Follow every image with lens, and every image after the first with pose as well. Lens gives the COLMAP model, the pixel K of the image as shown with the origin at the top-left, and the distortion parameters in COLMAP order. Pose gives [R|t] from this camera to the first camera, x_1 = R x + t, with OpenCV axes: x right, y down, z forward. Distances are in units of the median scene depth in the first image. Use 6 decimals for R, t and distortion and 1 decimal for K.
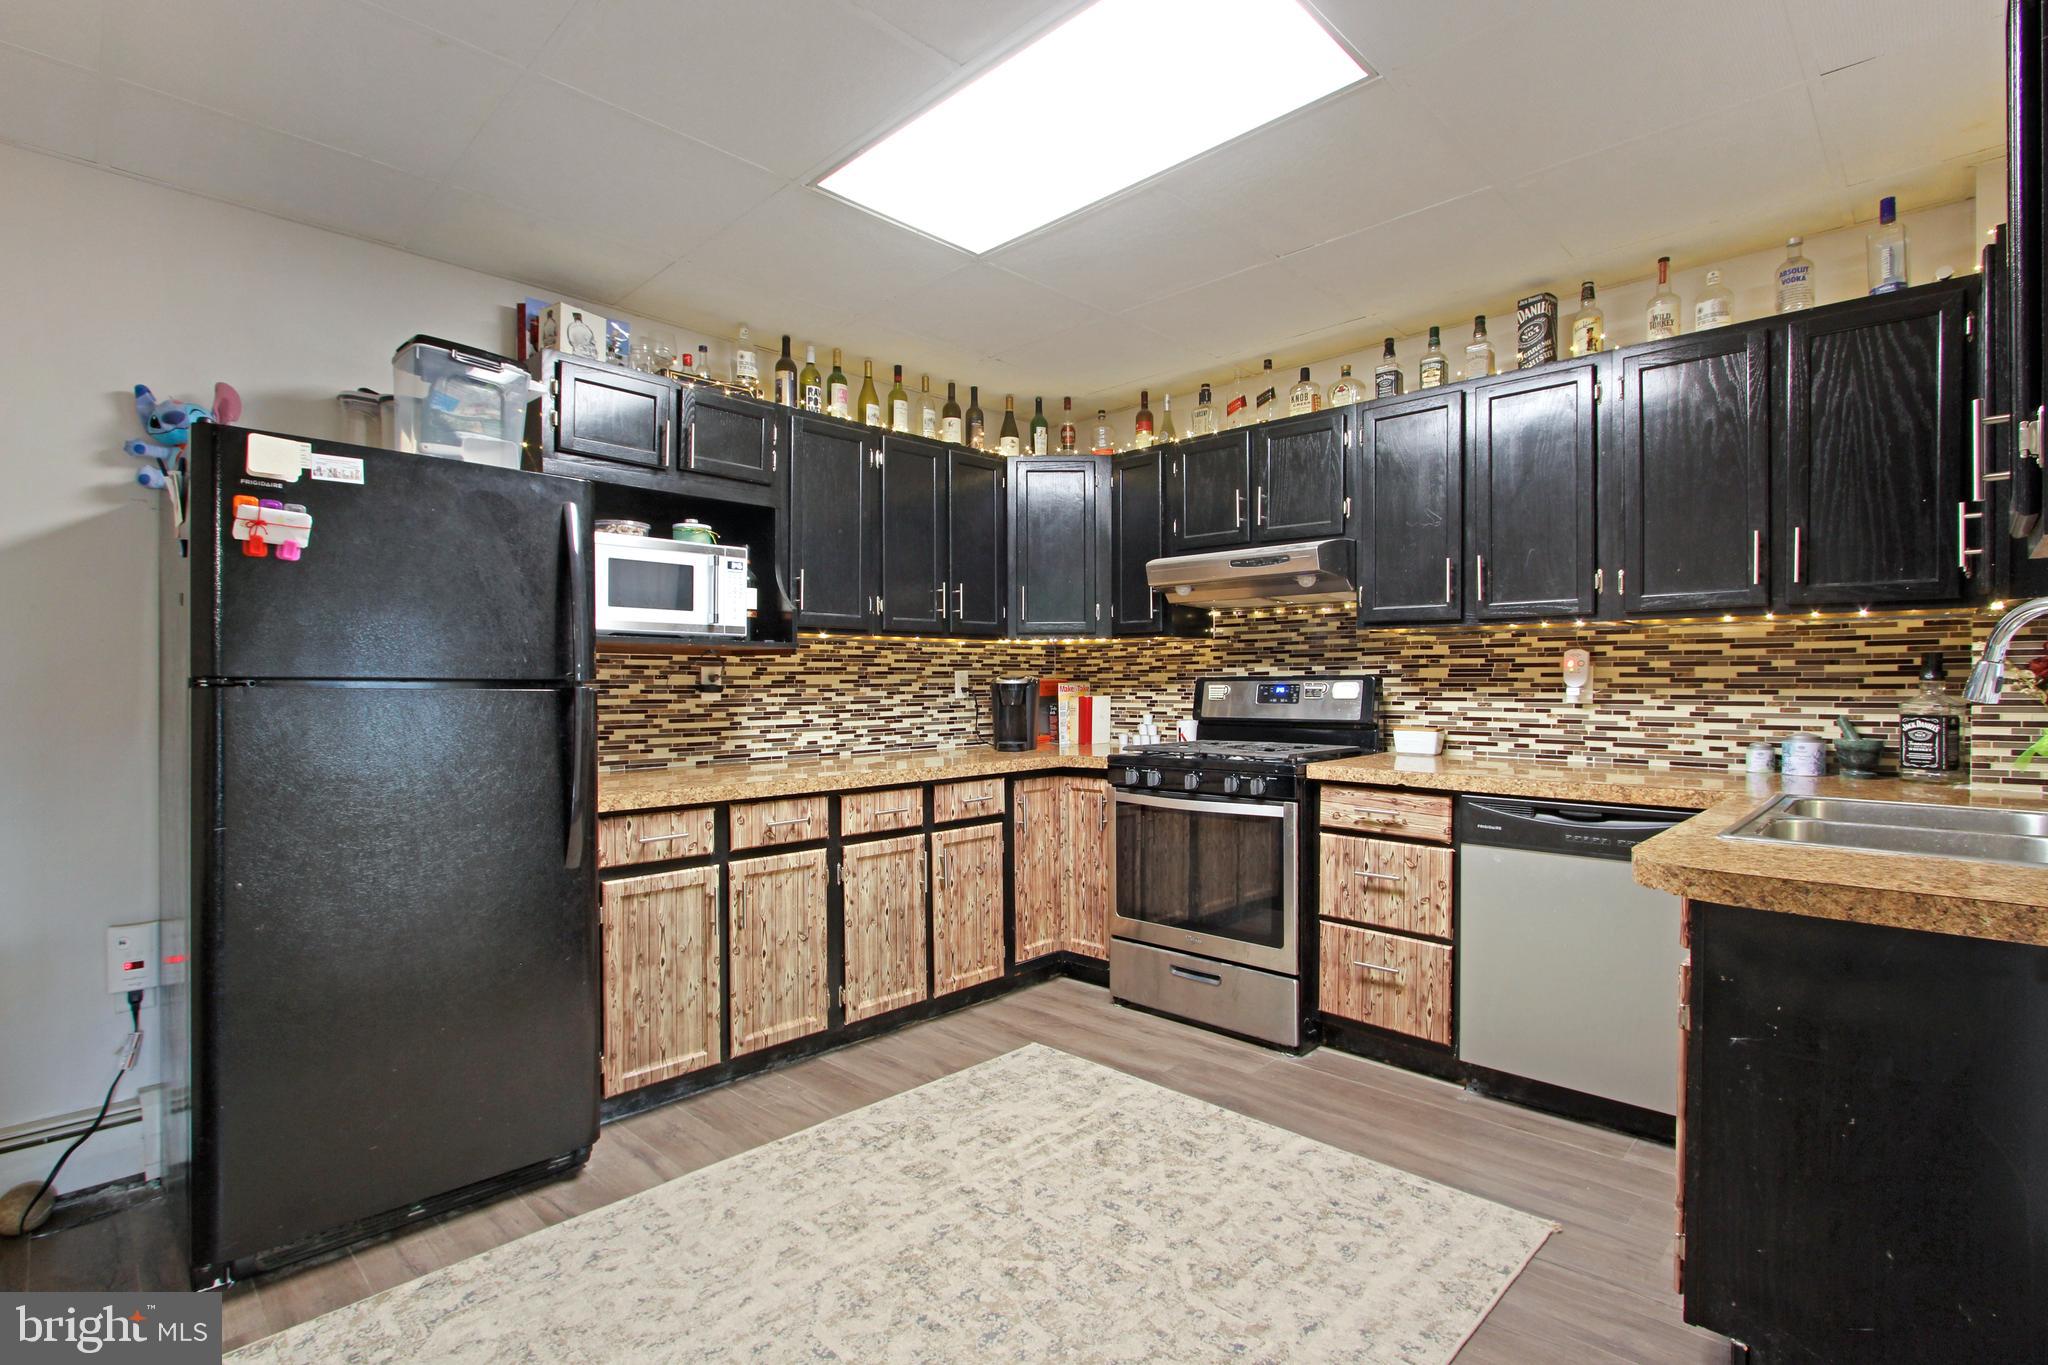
lens RADIAL K [[953.6, 0, 1021.6], [0, 953.6, 688.0], [0, 0, 1]] dist [-0.019092, -0.000096]
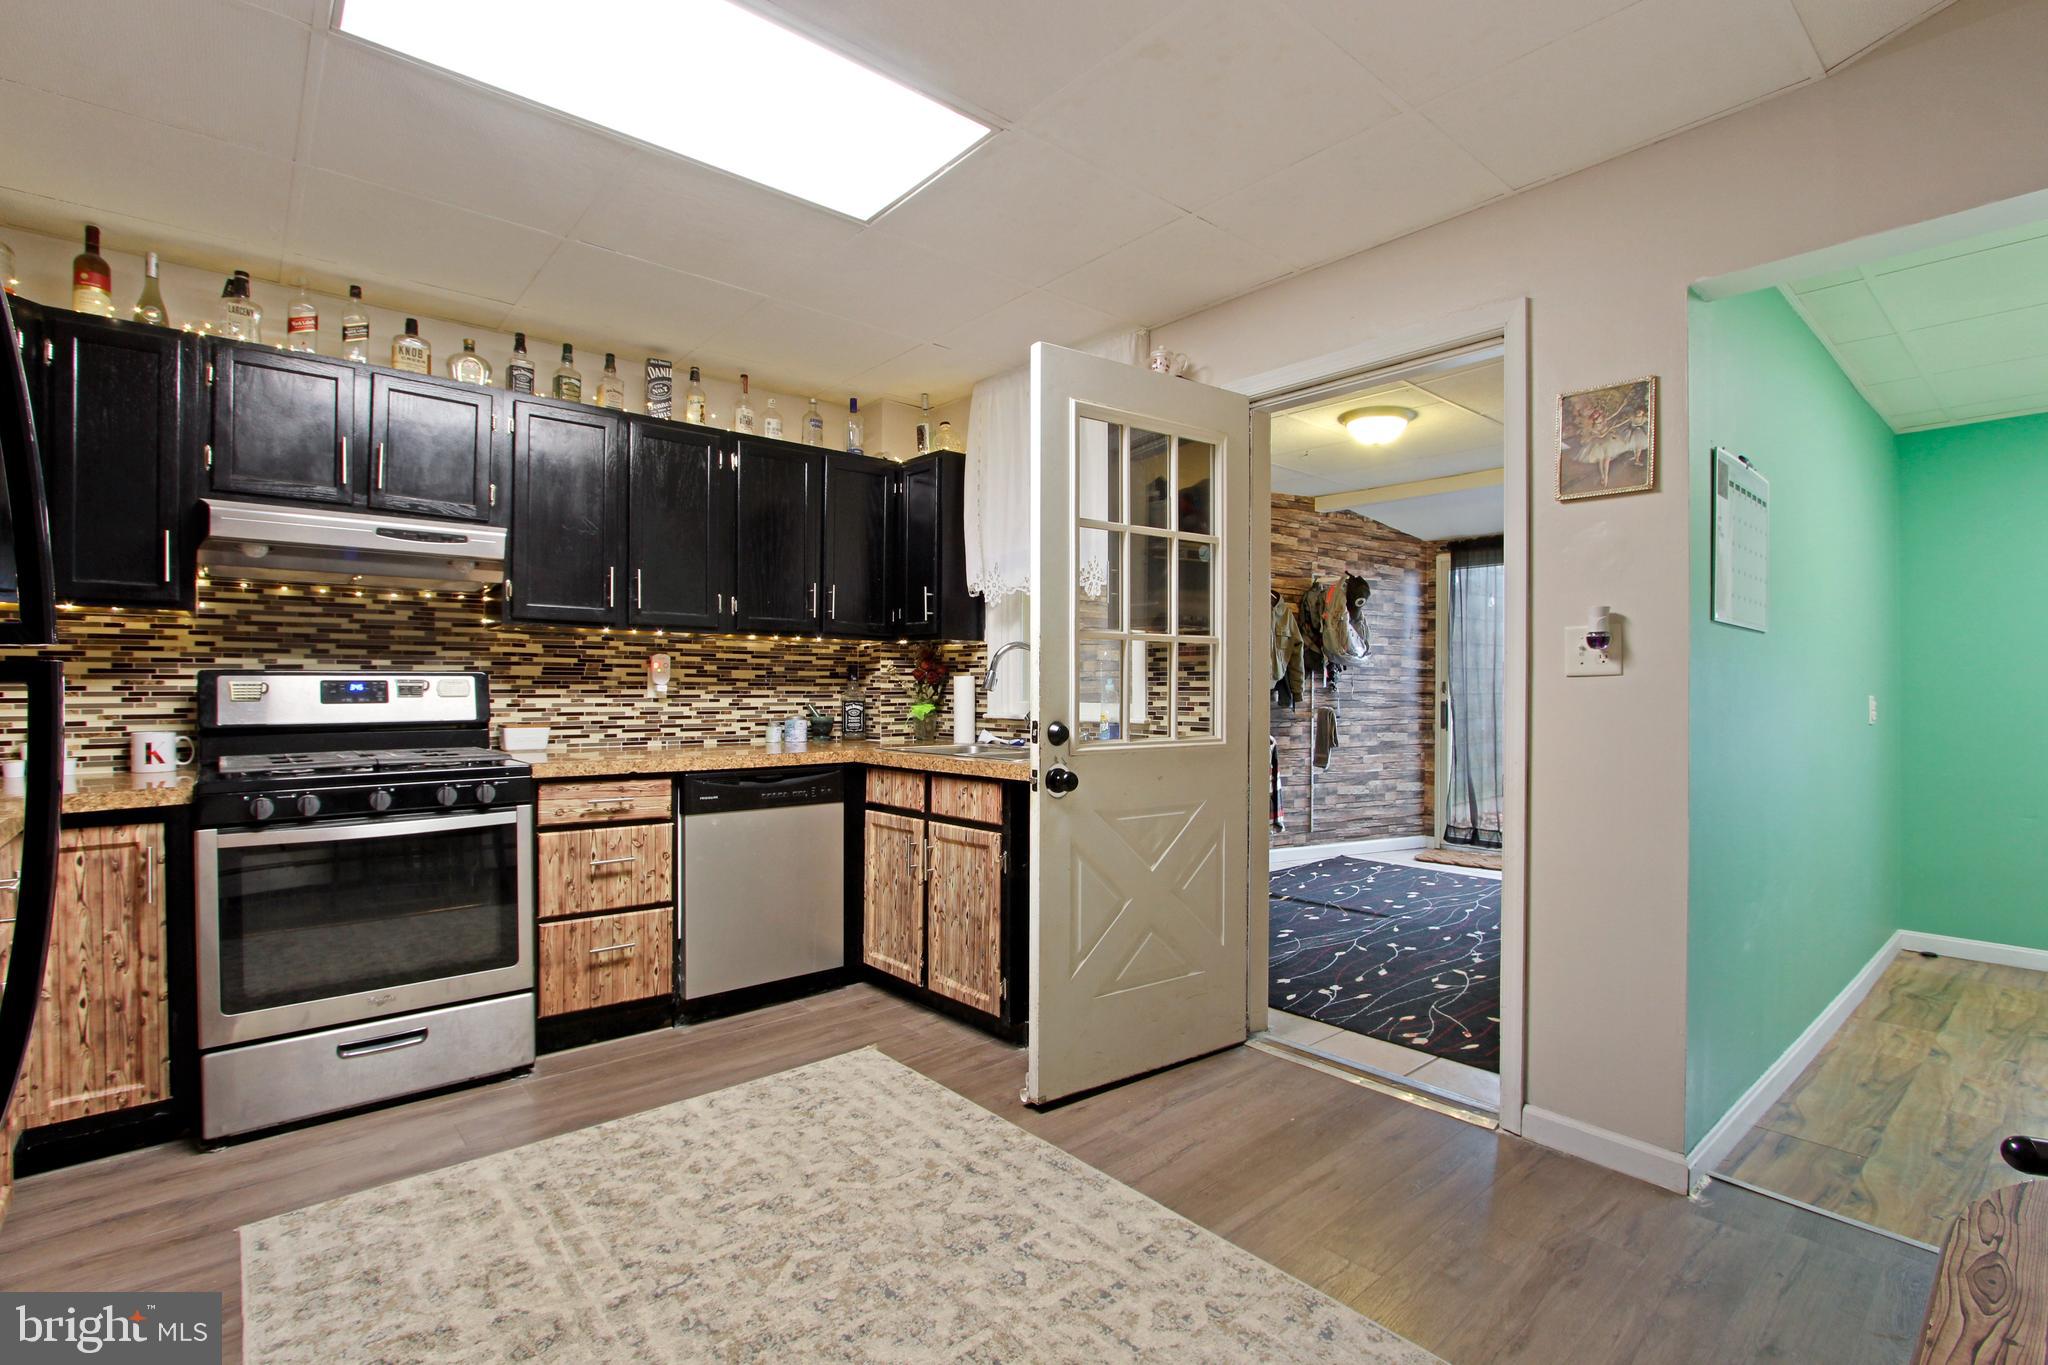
lens RADIAL K [[953.6, 0, 1020.9], [0, 953.6, 685.5], [0, 0, 1]] dist [-0.019092, -0.000096]
pose [[0.080221, 0.004665, 0.996766, -0.637220], [0.003060, 0.999983, -0.004926, 0.007939], [-0.996772, 0.003445, 0.080205, 0.454825]]
